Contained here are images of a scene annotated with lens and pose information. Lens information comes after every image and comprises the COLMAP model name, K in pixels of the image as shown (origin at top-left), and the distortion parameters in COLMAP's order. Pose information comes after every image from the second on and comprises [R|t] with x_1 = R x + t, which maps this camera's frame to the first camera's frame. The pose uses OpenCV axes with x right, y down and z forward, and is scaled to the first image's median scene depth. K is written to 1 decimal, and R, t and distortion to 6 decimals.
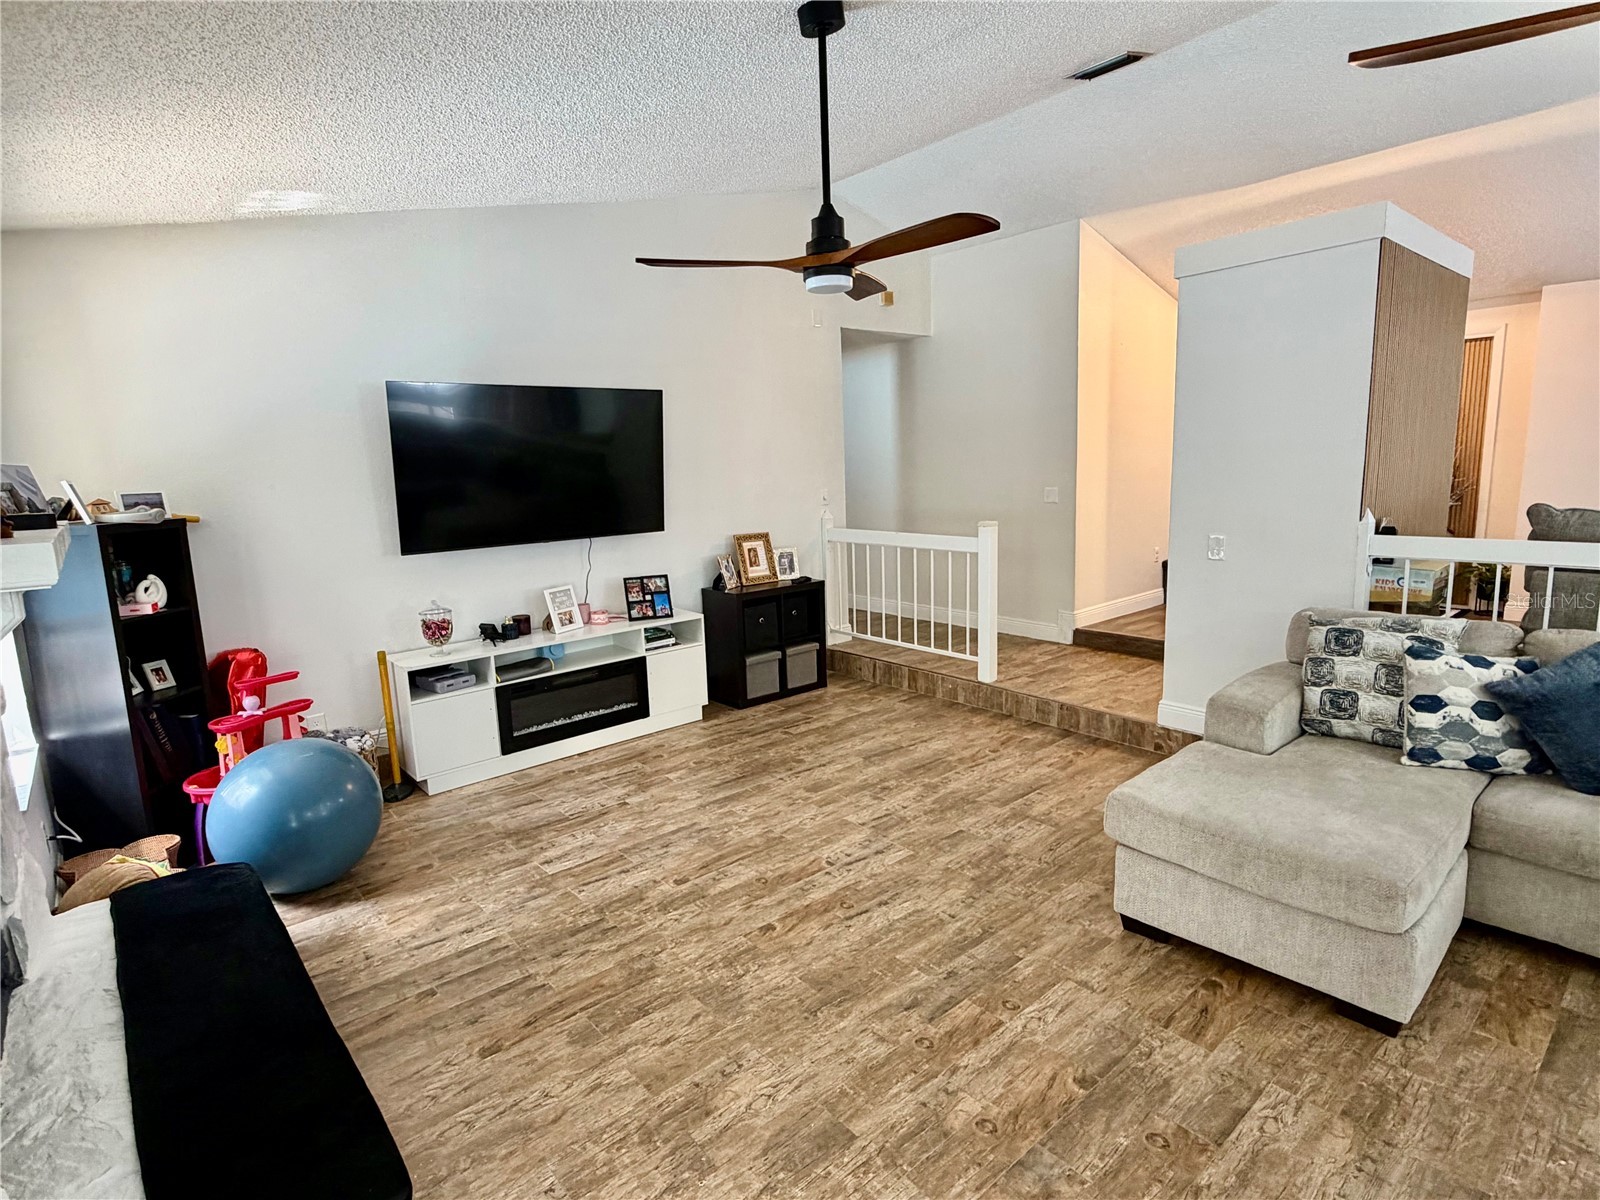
lens RADIAL K [[831.1, 0, 795.1], [0, 831.1, 584.1], [0, 0, 1]] dist [0.000986, 0.000289]
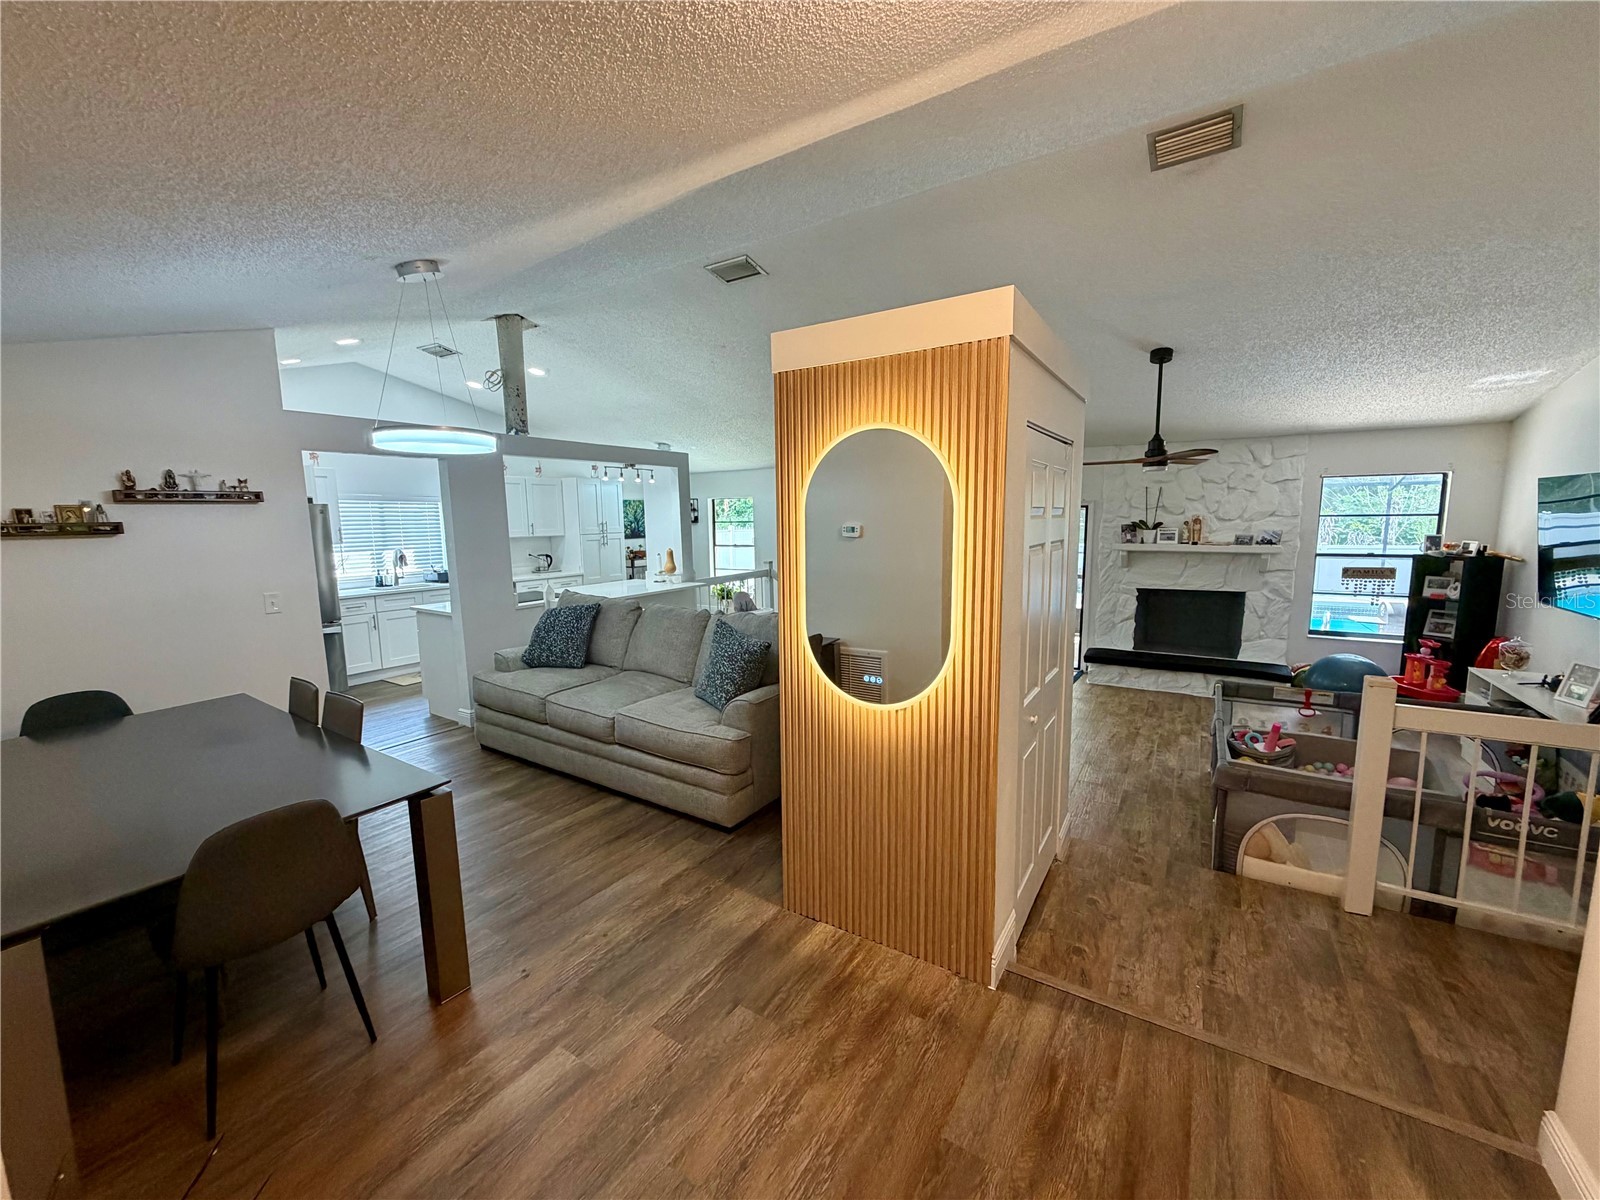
lens RADIAL K [[635.2, 0, 794.5], [0, 635.2, 599.5], [0, 0, 1]] dist [-0.000311, -0.000016]
pose [[-0.955186, 0.089735, -0.282078, 1.129764], [0.007365, 0.959852, 0.280410, -0.389231], [0.295916, 0.265766, -0.917498, 1.823188]]
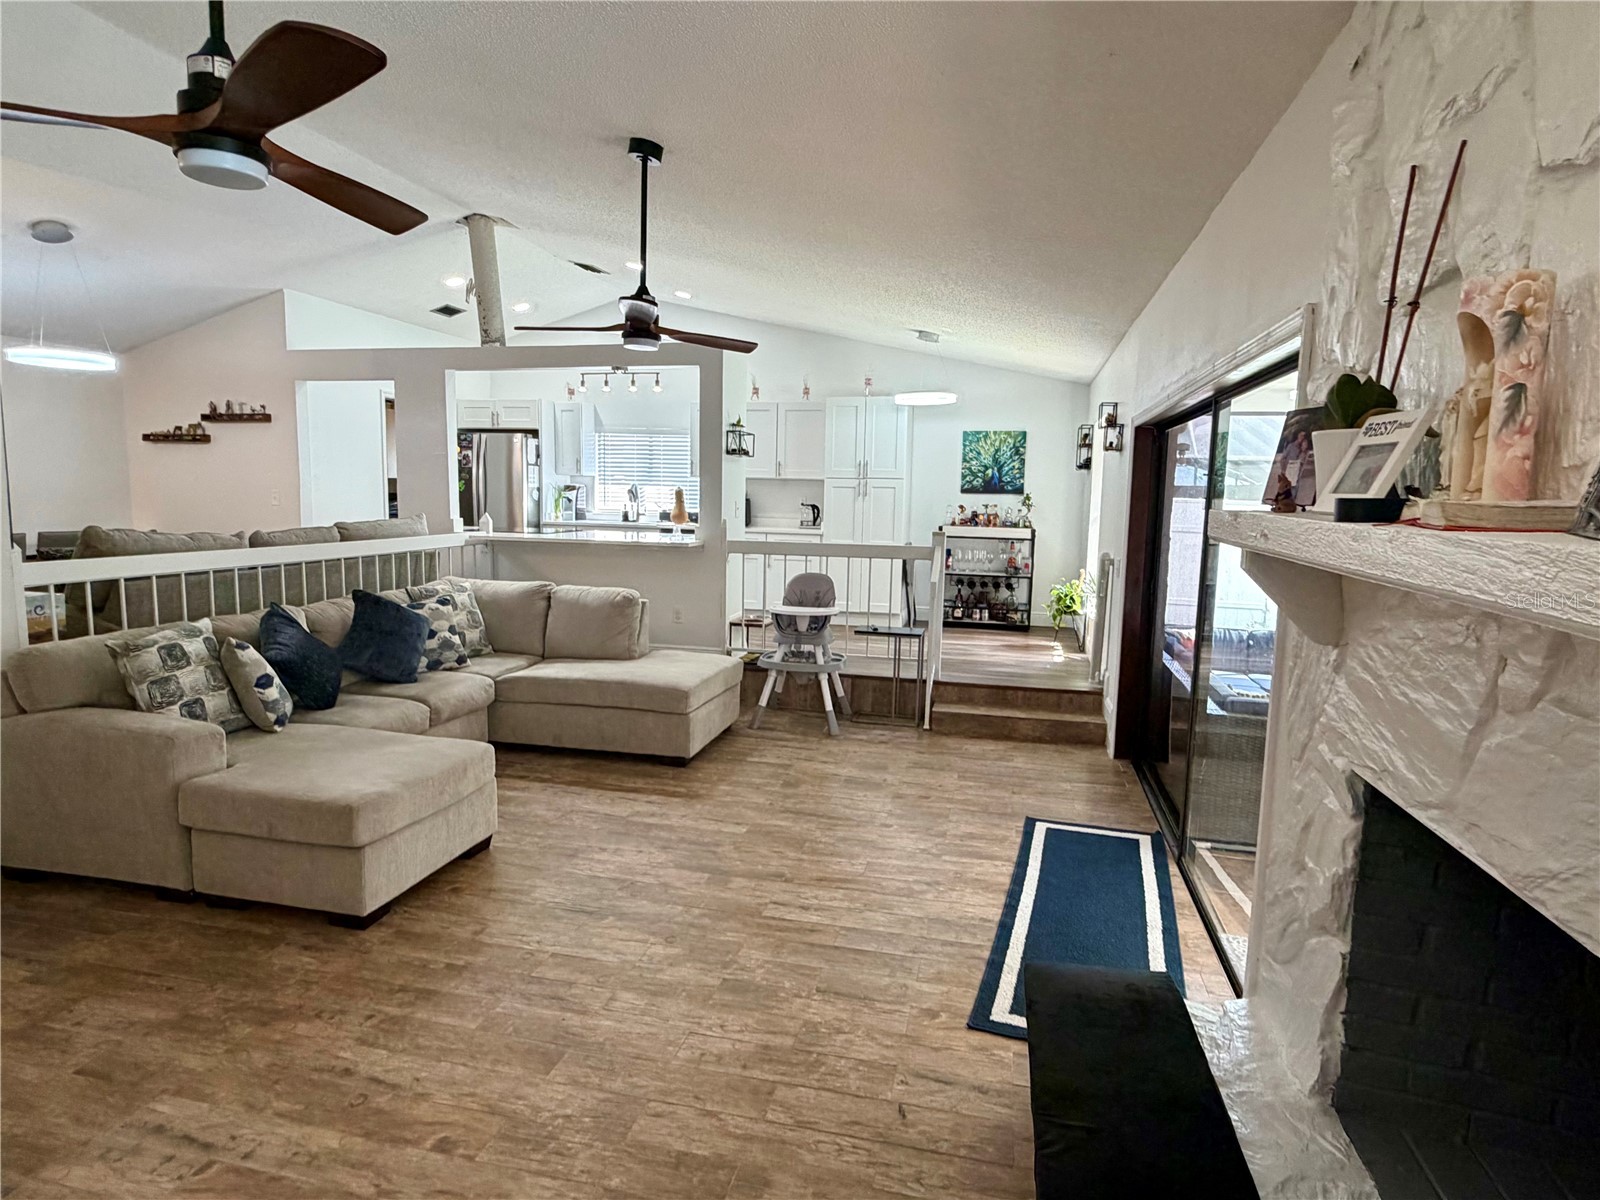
lens RADIAL K [[885.0, 0, 796.7], [0, 885.0, 601.1], [0, 0, 1]] dist [0.002971, -0.000938]
pose [[-0.588878, -0.074958, 0.804738, -0.582476], [0.119793, 0.976597, 0.178626, -0.087387], [-0.799295, 0.201591, -0.566118, 0.849393]]
